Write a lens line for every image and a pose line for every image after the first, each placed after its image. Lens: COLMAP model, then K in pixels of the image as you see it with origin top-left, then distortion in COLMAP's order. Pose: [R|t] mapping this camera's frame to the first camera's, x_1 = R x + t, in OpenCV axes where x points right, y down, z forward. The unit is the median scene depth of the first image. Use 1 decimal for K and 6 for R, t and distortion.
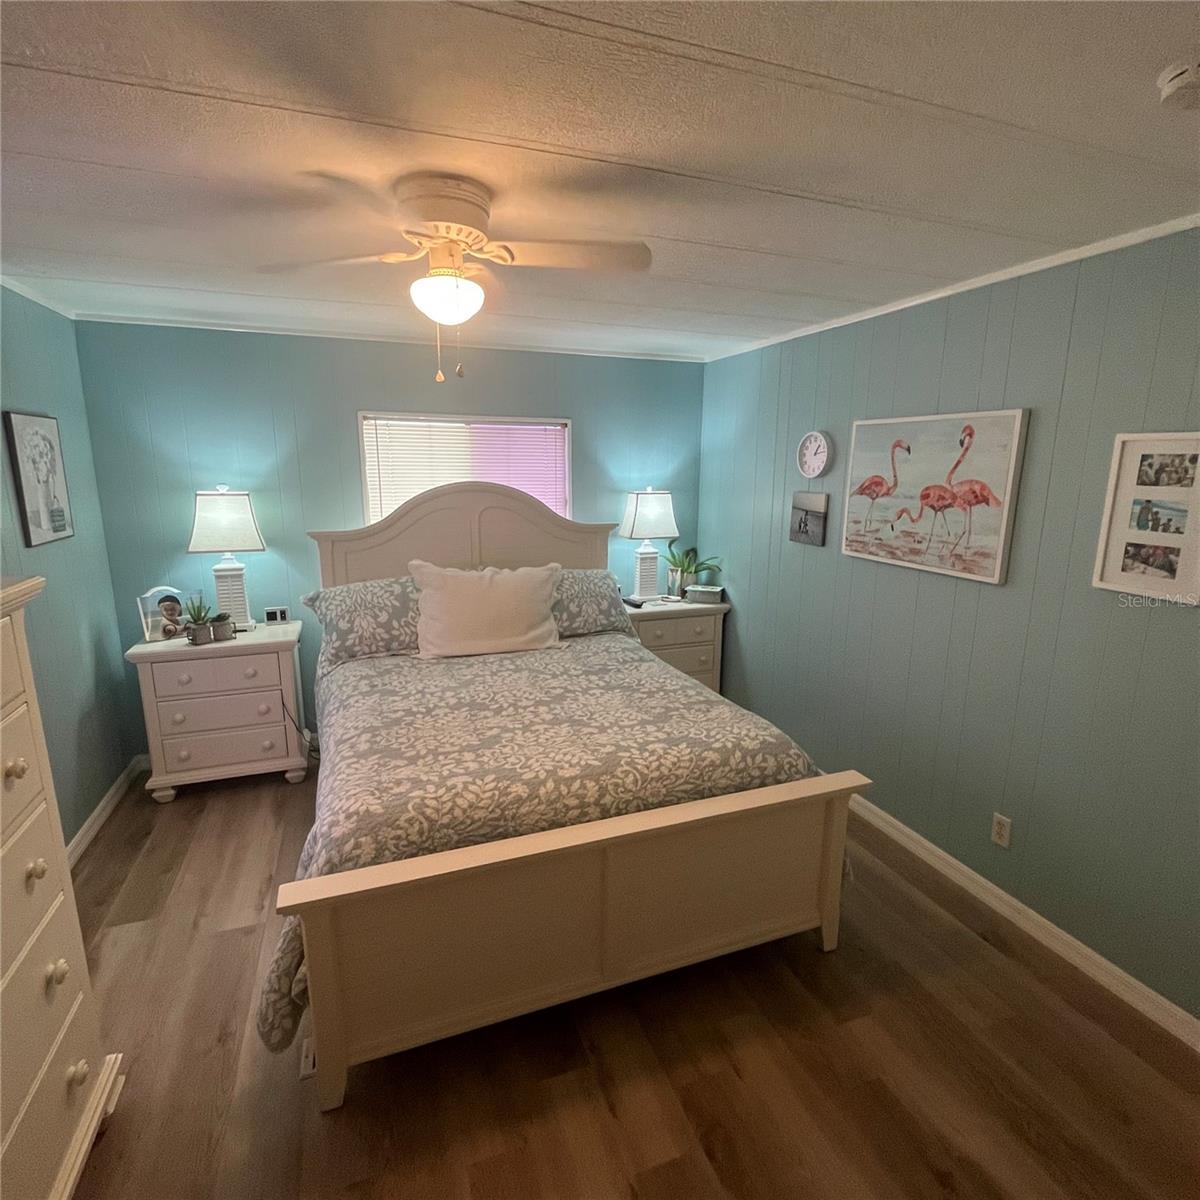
lens RADIAL K [[644.1, 0, 597.9], [0, 644.1, 599.5], [0, 0, 1]] dist [-0.005396, 0.002887]
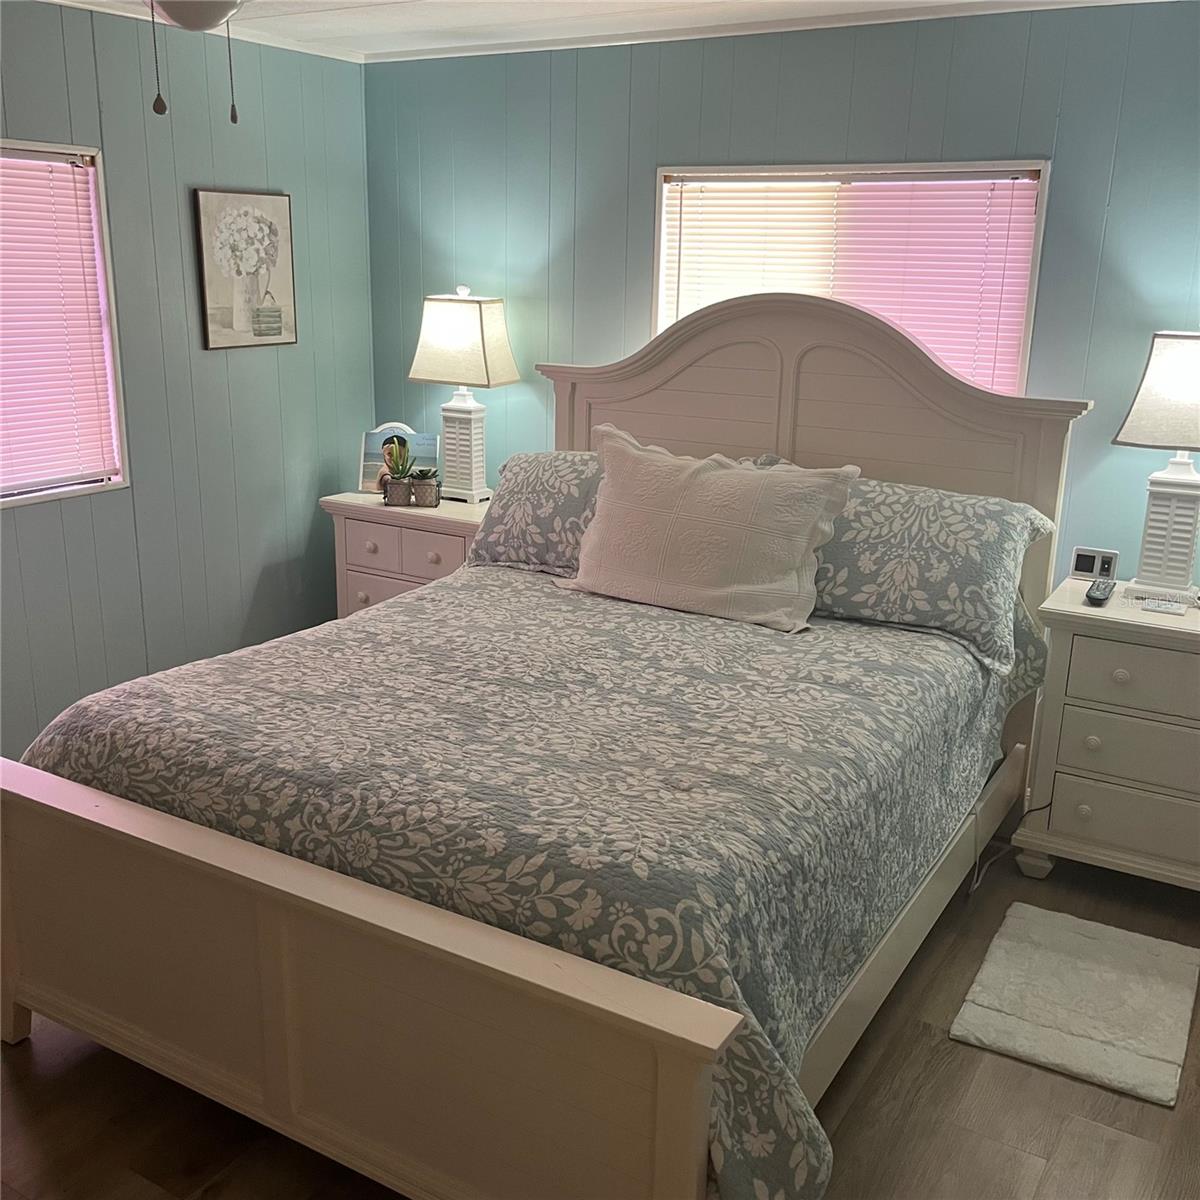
lens RADIAL K [[1212.7, 0, 602.1], [0, 1212.7, 599.4], [0, 0, 1]] dist [0.028178, 0.000000]
pose [[0.623785, 0.215505, -0.751299, 0.670795], [-0.175668, 0.975300, 0.133906, -0.060139], [0.761599, 0.048450, 0.646235, 0.332058]]
